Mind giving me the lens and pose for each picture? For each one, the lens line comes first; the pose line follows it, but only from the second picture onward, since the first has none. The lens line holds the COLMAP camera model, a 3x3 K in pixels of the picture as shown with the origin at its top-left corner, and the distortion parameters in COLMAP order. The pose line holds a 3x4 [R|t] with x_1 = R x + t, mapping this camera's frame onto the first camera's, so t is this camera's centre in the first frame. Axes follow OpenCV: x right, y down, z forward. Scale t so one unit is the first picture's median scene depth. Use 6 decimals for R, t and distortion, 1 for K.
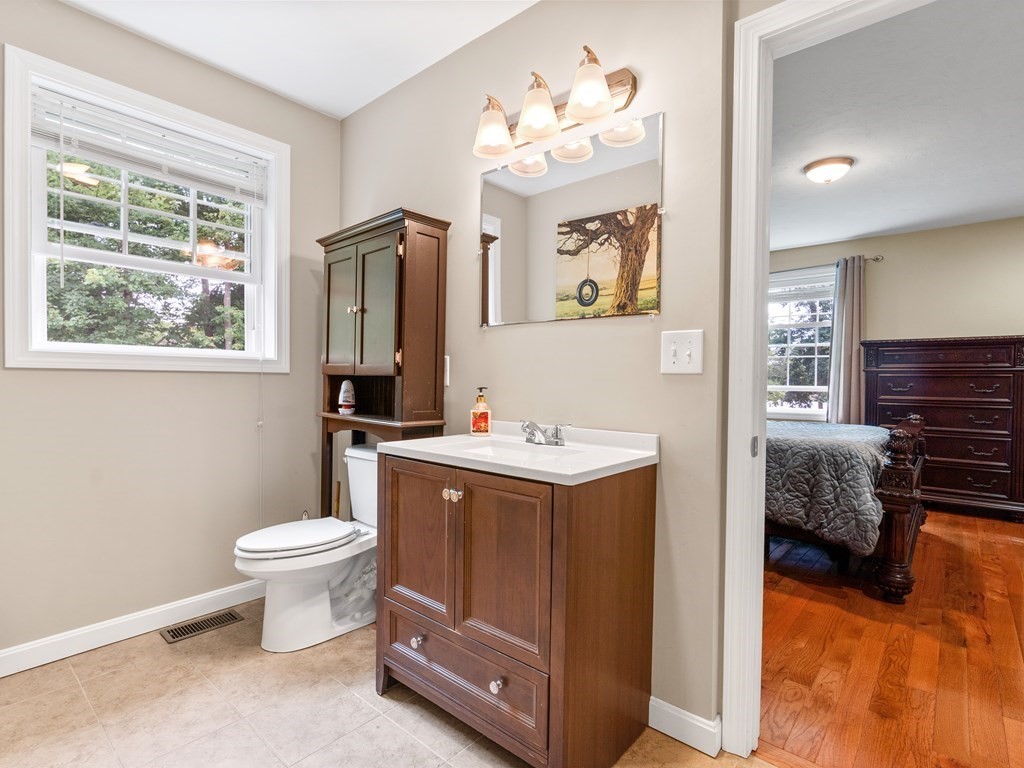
lens RADIAL K [[513.8, 0, 500.9], [0, 513.8, 386.8], [0, 0, 1]] dist [-0.026986, 0.018222]
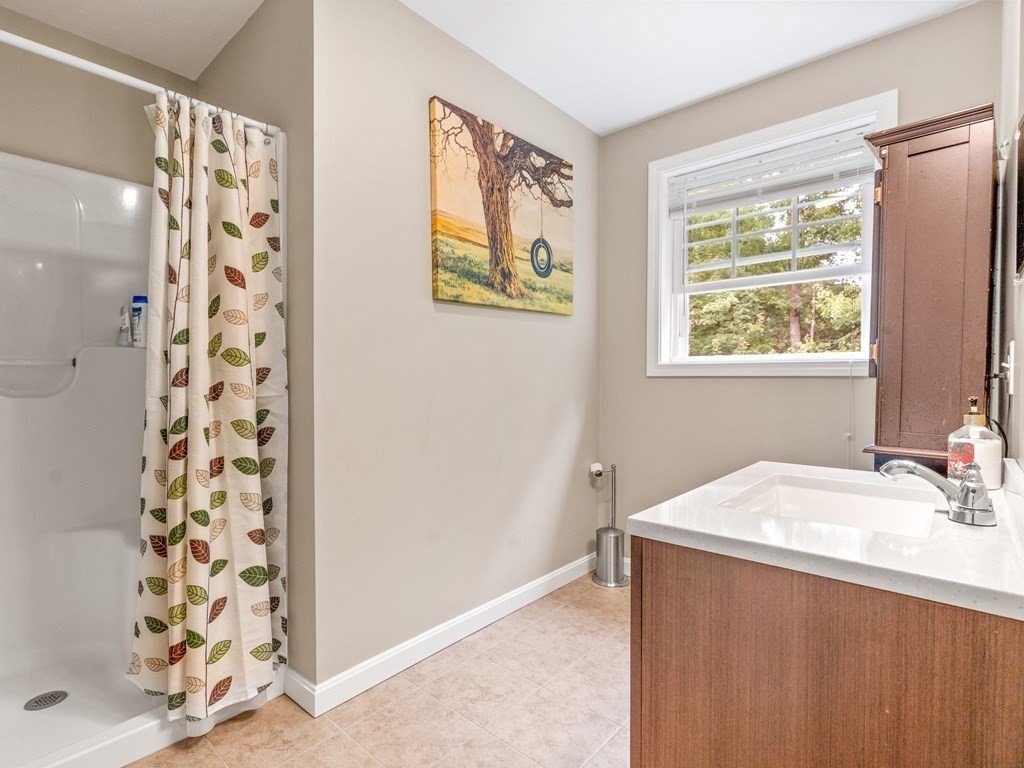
lens RADIAL K [[513.8, 0, 500.9], [0, 513.8, 386.8], [0, 0, 1]] dist [-0.026986, 0.018222]
pose [[-0.012740, 0.002732, -0.999915, 0.665046], [-0.022447, 0.999743, 0.003017, 0.000074], [0.999667, 0.022484, -0.012675, 0.703085]]
